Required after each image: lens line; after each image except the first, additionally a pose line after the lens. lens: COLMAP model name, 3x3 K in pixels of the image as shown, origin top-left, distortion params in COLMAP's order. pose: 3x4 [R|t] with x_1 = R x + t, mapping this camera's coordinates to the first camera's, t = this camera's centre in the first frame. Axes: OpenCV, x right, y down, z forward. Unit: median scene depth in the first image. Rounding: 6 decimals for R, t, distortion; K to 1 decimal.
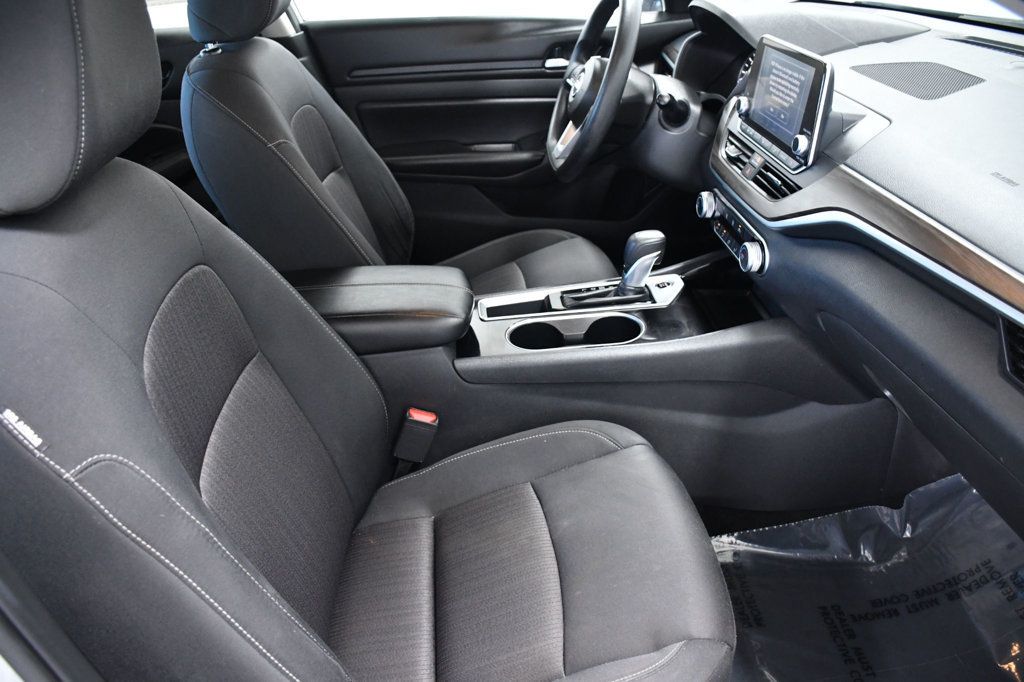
lens RADIAL K [[802.8, 0, 512.0], [0, 802.8, 341.0], [0, 0, 1]] dist [-0.166376, 0.149006]
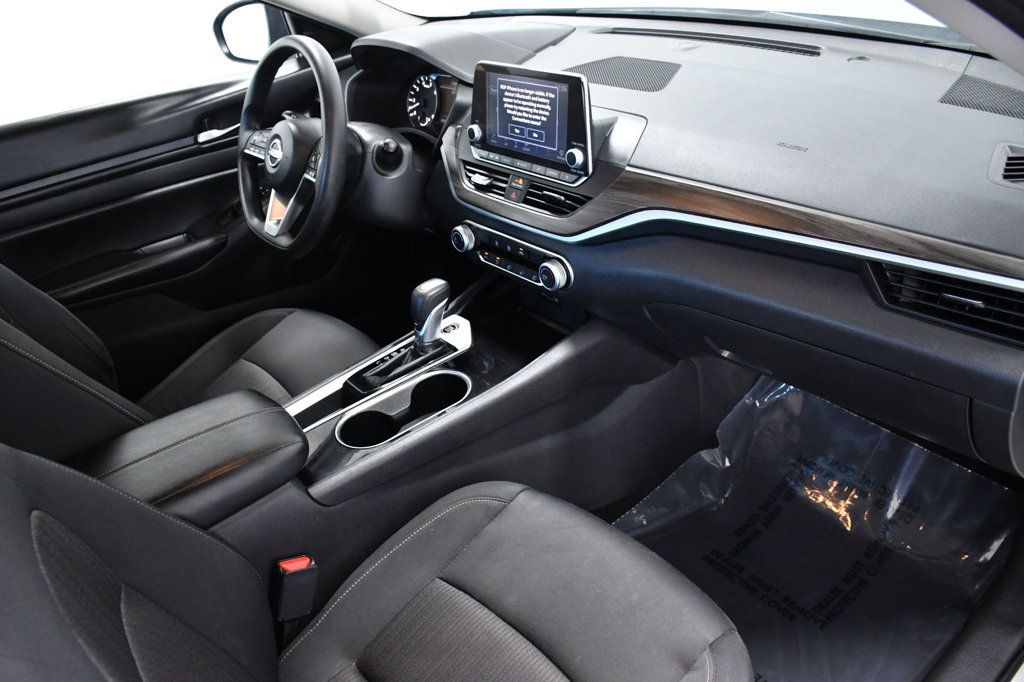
lens RADIAL K [[802.8, 0, 512.0], [0, 802.8, 341.0], [0, 0, 1]] dist [-0.166376, 0.149006]
pose [[0.818320, -0.331895, 0.469252, -0.228246], [0.344324, 0.936794, 0.062119, -0.099161], [-0.460209, 0.110742, 0.880877, 0.115920]]
